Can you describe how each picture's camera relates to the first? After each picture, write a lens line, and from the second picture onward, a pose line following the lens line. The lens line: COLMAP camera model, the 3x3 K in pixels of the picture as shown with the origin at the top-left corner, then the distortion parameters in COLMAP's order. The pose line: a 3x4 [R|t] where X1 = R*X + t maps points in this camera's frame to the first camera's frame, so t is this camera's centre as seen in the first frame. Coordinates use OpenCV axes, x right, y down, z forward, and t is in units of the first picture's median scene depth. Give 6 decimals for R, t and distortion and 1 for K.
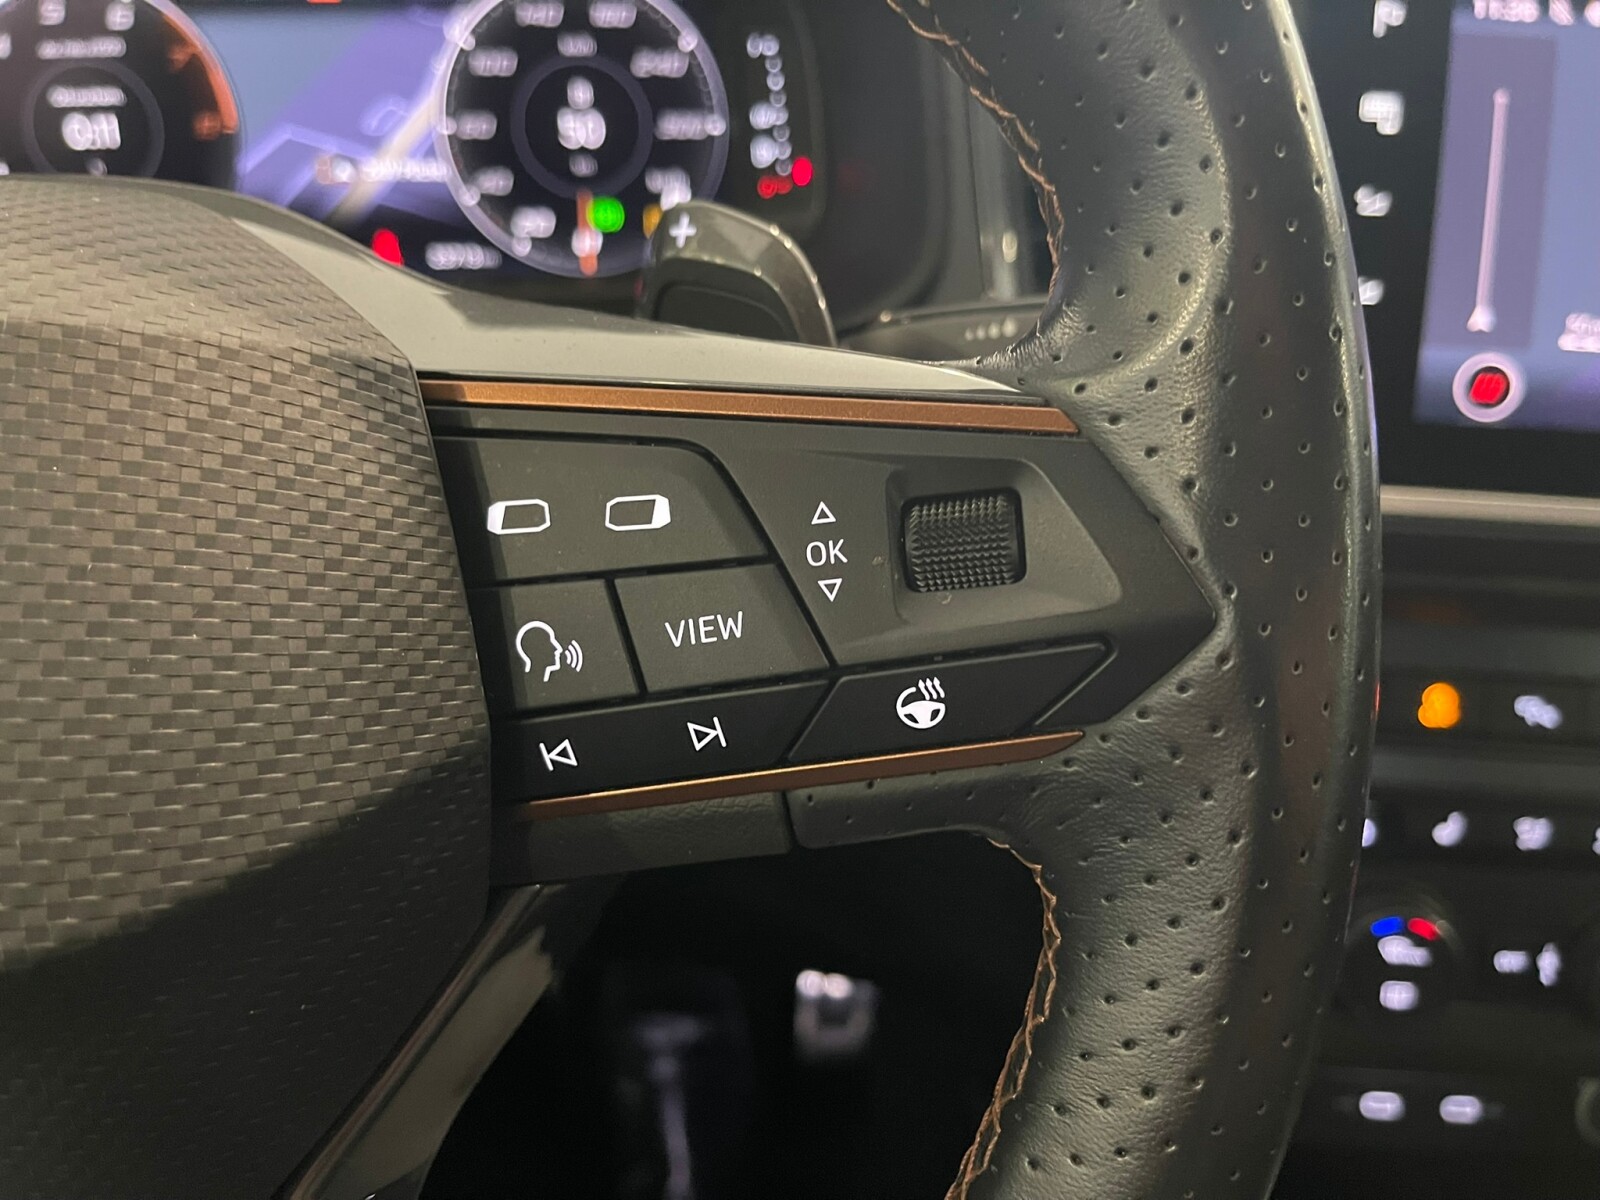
lens RADIAL K [[1267.1, 0, 792.5], [0, 1267.1, 587.2], [0, 0, 1]] dist [0.053410, -0.121567]
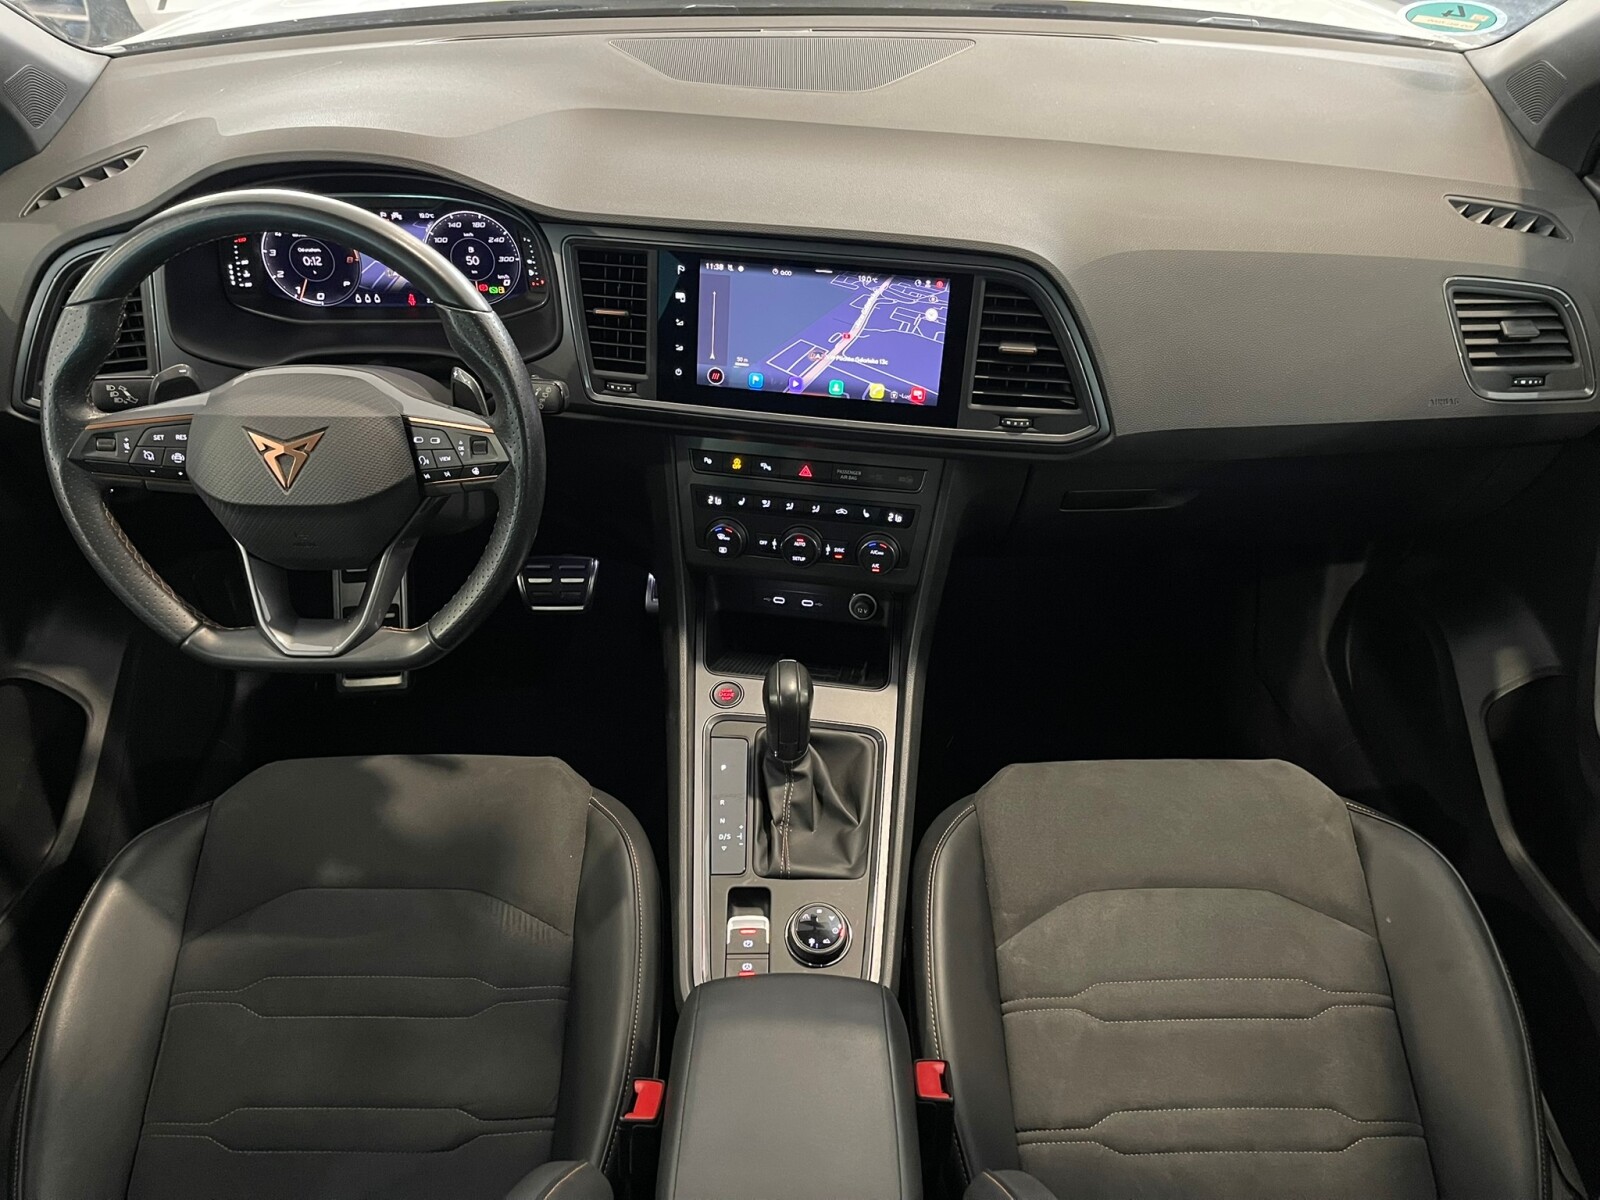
lens RADIAL K [[1217.5, 0, 793.4], [0, 1217.5, 606.0], [0, 0, 1]] dist [0.068093, -0.081239]
pose [[0.997031, 0.036175, -0.067979, 0.833408], [-0.017593, 0.966450, 0.256251, -0.337937], [0.074968, -0.254295, 0.964217, -1.980479]]
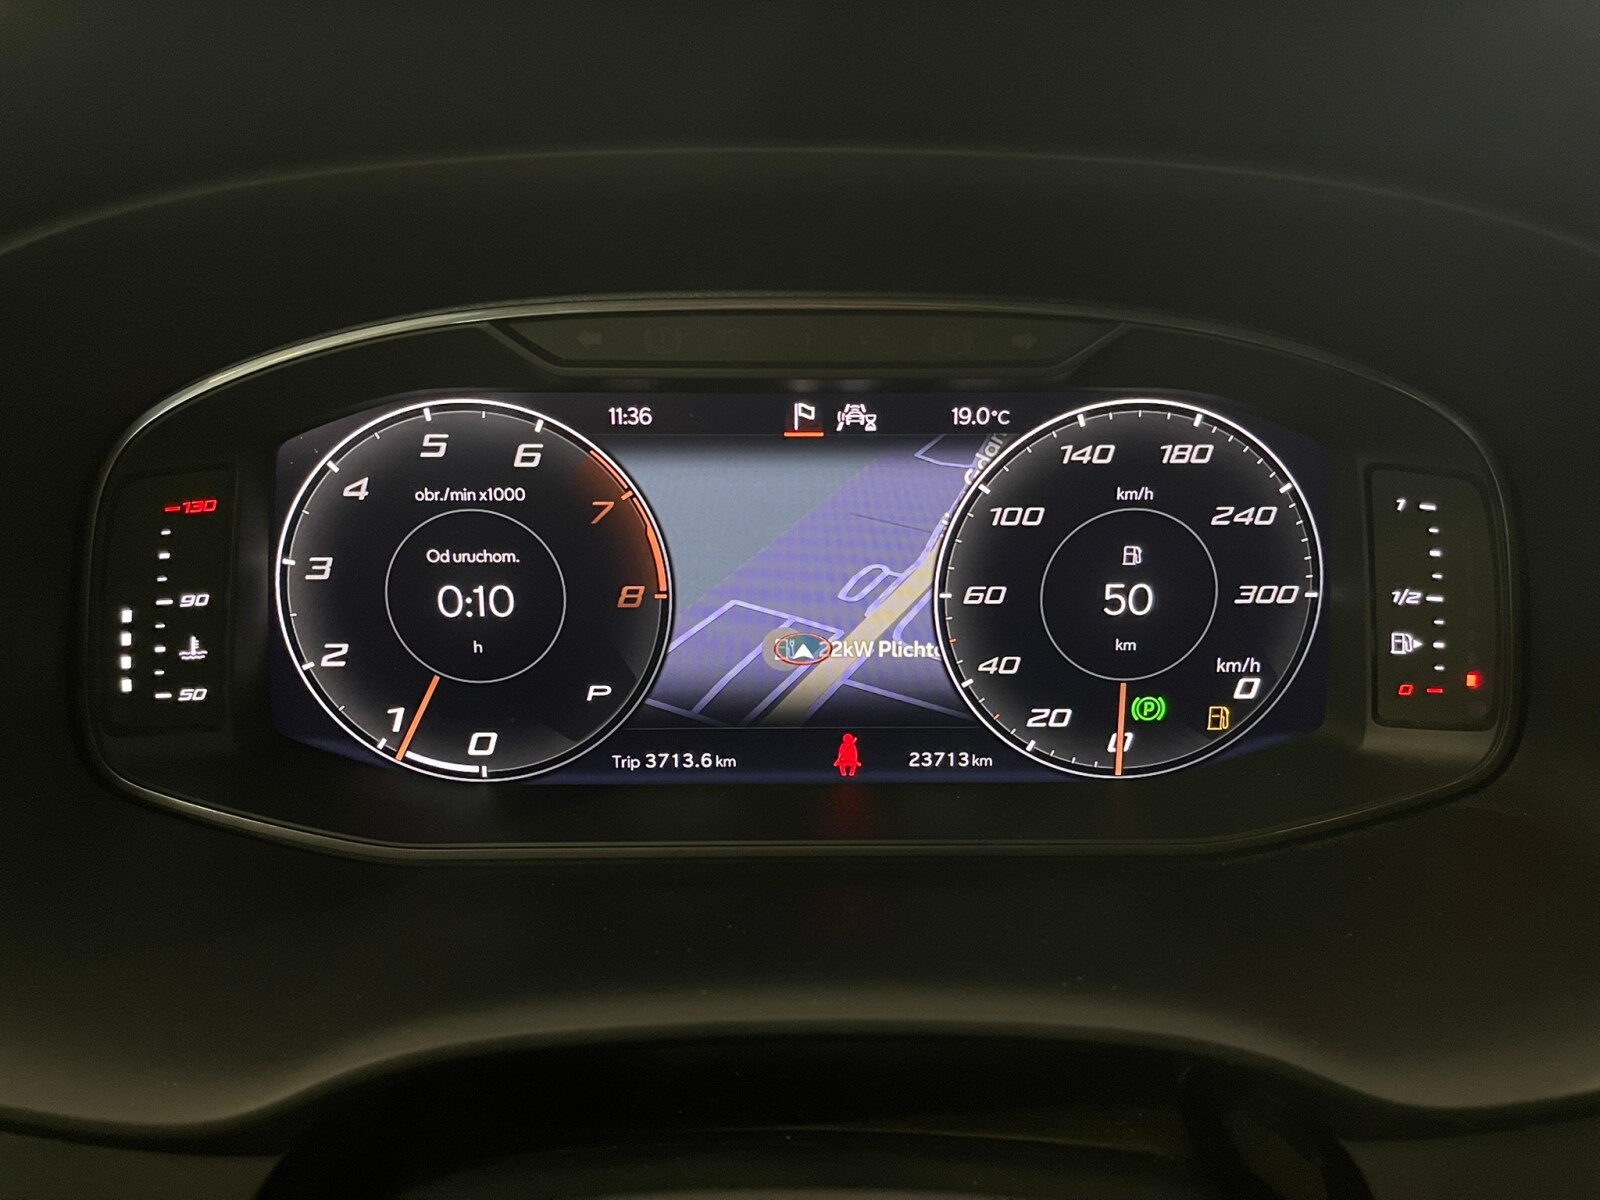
lens RADIAL K [[1227.3, 0, 792.1], [0, 1227.3, 586.4], [0, 0, 1]] dist [0.055490, -0.069978]
pose [[0.998050, 0.013477, -0.060945, -0.324581], [-0.021430, 0.991046, -0.131792, -0.278049], [0.058623, 0.132841, 0.989402, 0.297450]]
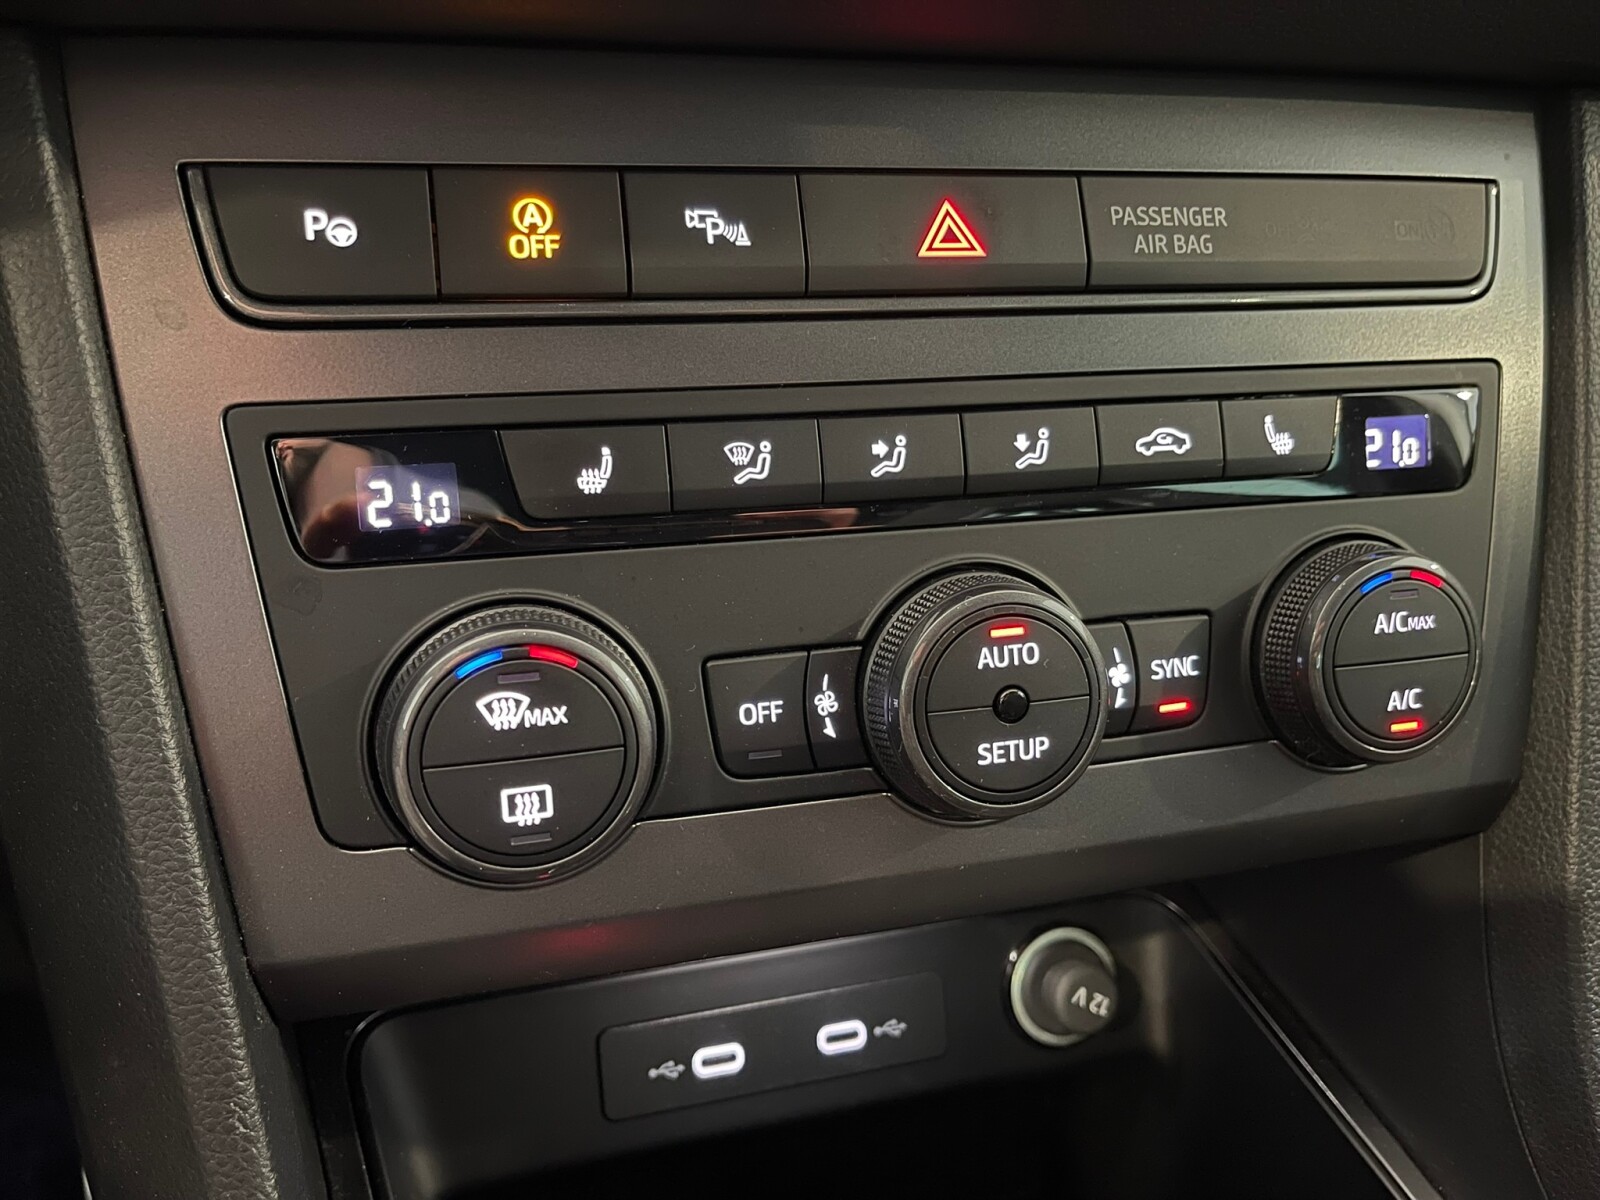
lens RADIAL K [[1222.0, 0, 787.2], [0, 1222.0, 593.0], [0, 0, 1]] dist [0.058690, -0.072707]
pose [[0.938706, -0.128061, 0.320050, 0.405778], [0.149213, 0.987898, -0.042356, 0.260295], [-0.310752, 0.087515, 0.946453, 0.489689]]
